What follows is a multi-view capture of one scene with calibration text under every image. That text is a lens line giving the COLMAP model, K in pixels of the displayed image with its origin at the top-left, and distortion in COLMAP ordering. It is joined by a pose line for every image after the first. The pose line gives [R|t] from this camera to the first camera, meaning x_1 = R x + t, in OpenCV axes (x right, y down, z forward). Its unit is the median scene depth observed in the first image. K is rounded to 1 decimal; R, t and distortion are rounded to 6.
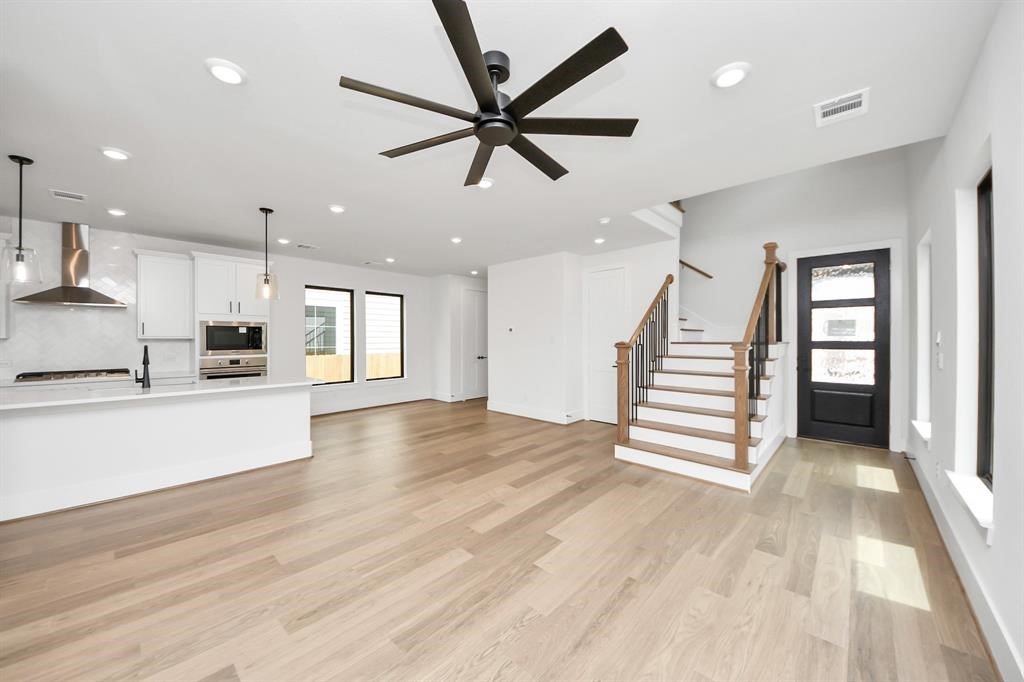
lens RADIAL K [[363.6, 0, 503.4], [0, 363.6, 343.3], [0, 0, 1]] dist [0.010925, -0.012081]
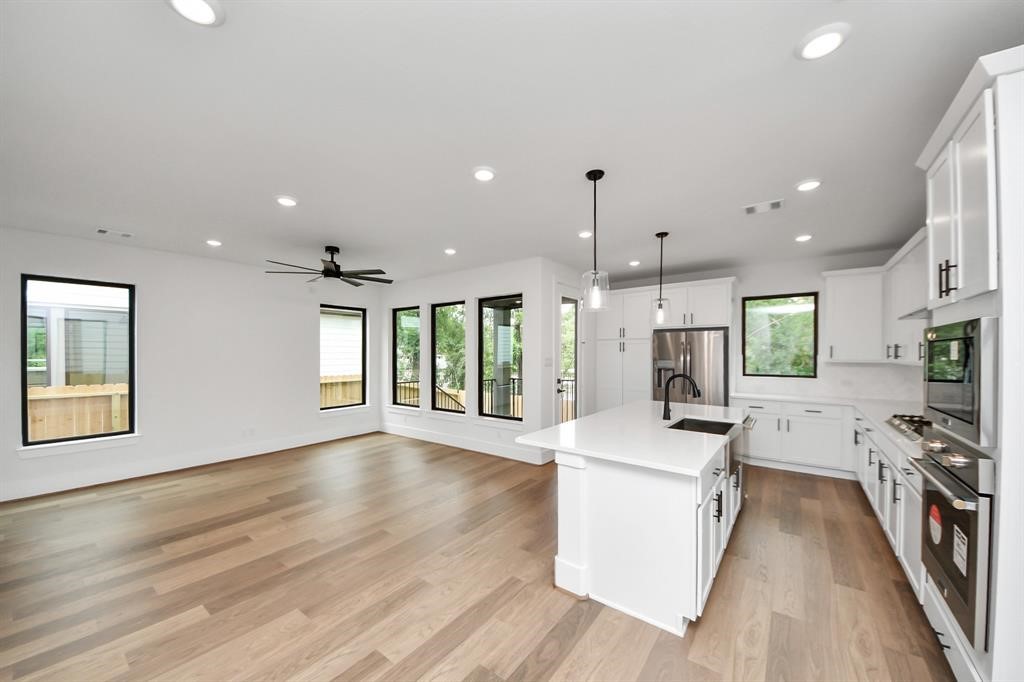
lens RADIAL K [[373.0, 0, 511.4], [0, 373.0, 352.8], [0, 0, 1]] dist [-0.017094, -0.000091]
pose [[-0.992653, 0.000929, -0.120990, -0.377252], [-0.000904, 0.999886, 0.015100, -0.049692], [0.120991, 0.015098, -0.992539, 1.486675]]
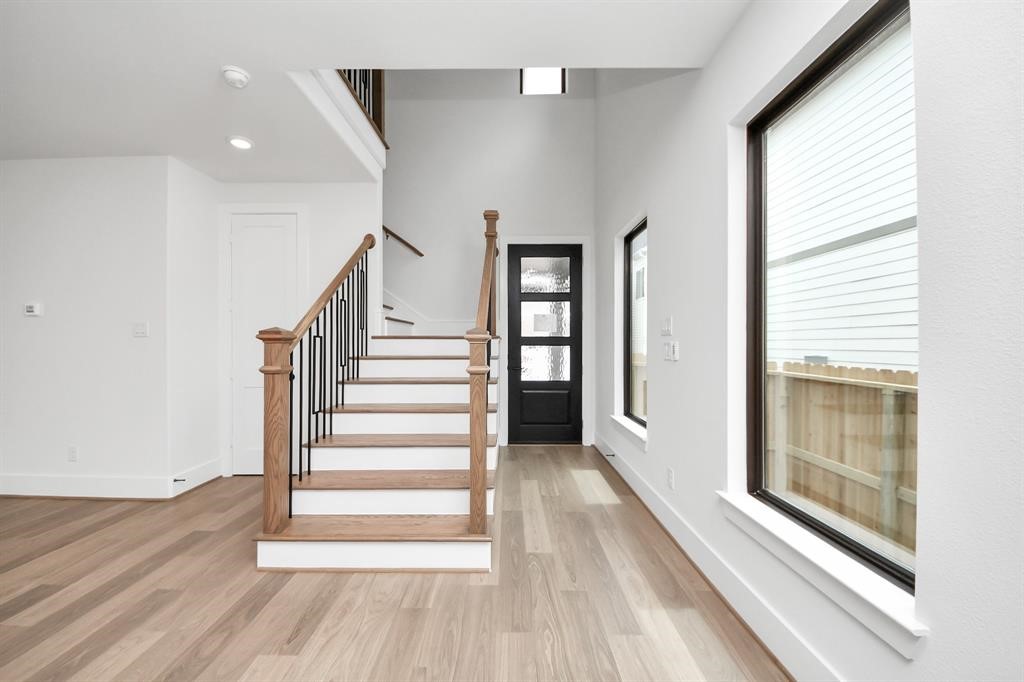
lens RADIAL K [[383.4, 0, 505.8], [0, 383.4, 340.7], [0, 0, 1]] dist [0.000680, -0.000070]
pose [[0.726089, 0.005582, 0.687578, 0.179836], [0.007918, 0.999833, -0.016478, 0.021687], [-0.687555, 0.017409, 0.725923, 0.371604]]
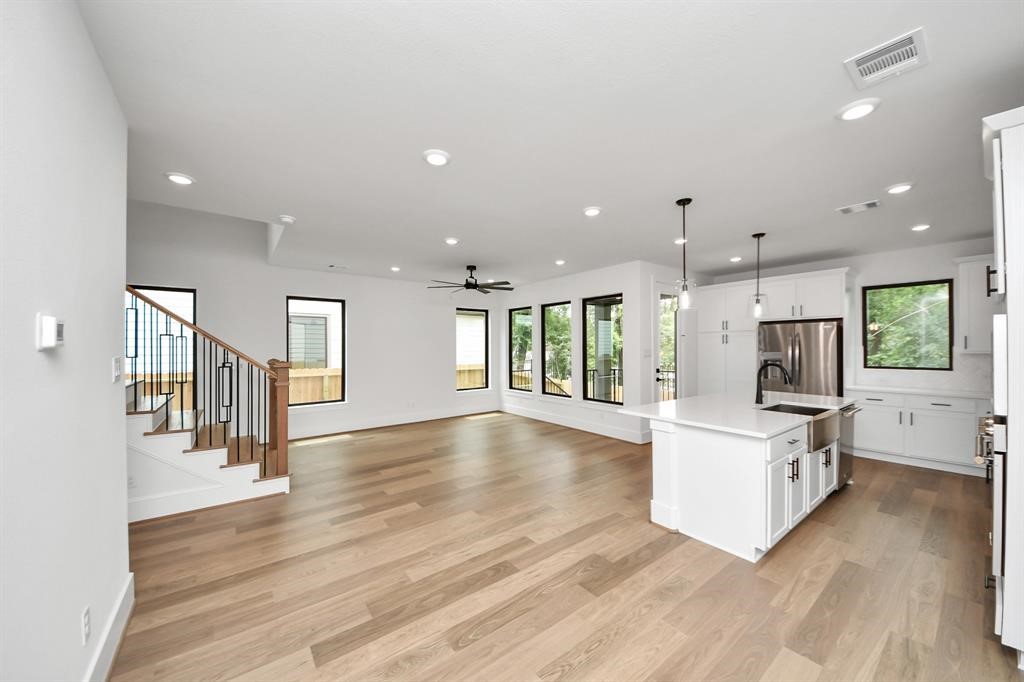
lens RADIAL K [[363.6, 0, 503.4], [0, 363.6, 343.3], [0, 0, 1]] dist [0.010925, -0.012081]
pose [[-0.986254, 0.006050, 0.165123, -0.344255], [0.007250, 0.999952, 0.006665, -0.050777], [-0.165074, 0.007771, -0.986251, 1.698229]]
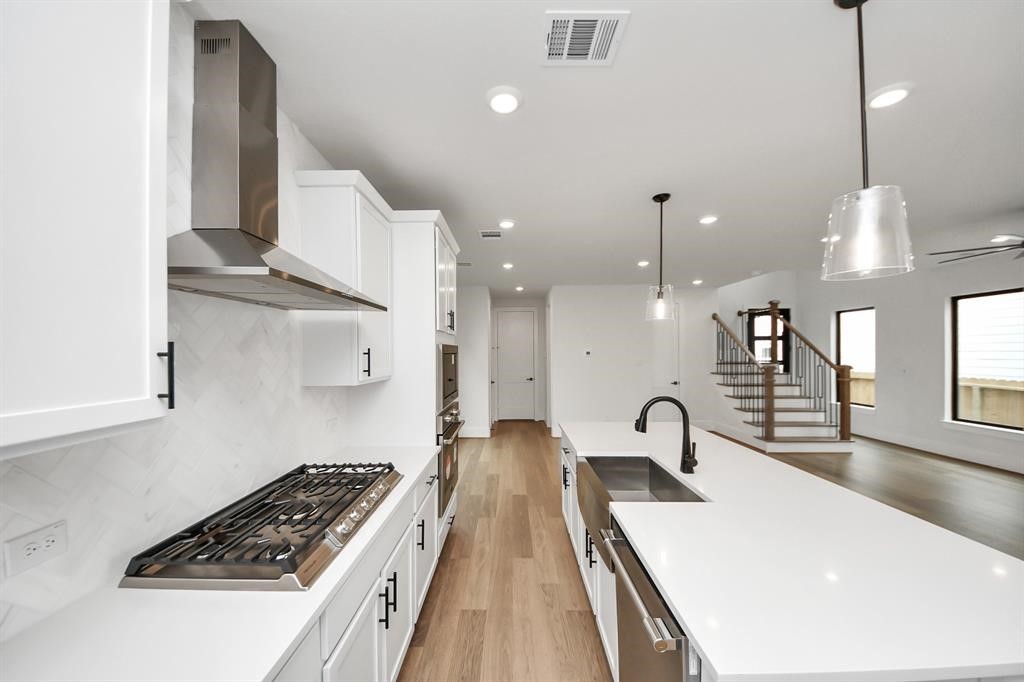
lens RADIAL K [[365.5, 0, 505.9], [0, 365.5, 350.4], [0, 0, 1]] dist [0.030496, -0.020192]
pose [[0.729233, -0.002290, 0.684261, -1.239169], [0.015789, 0.999784, -0.013481, -0.053156], [-0.684083, 0.020635, 0.729112, 0.620622]]
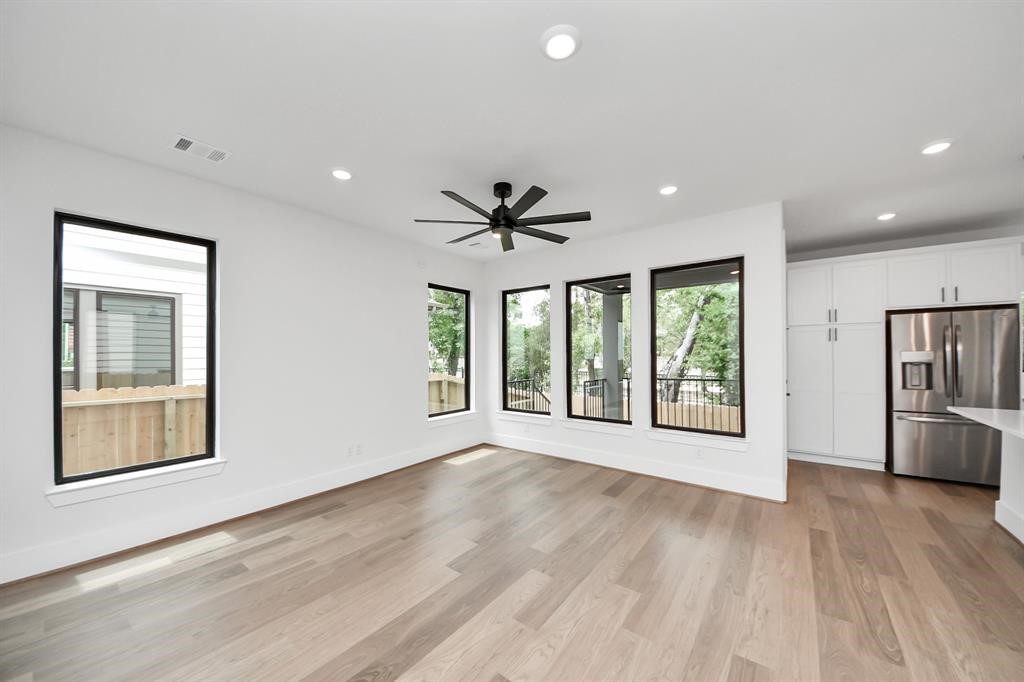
lens RADIAL K [[385.2, 0, 503.4], [0, 385.2, 345.4], [0, 0, 1]] dist [0.006357, -0.000074]
pose [[-0.995712, 0.001517, -0.092492, 0.058280], [0.001660, 0.999998, -0.001473, -0.019960], [0.092489, -0.001620, -0.995712, 1.136779]]
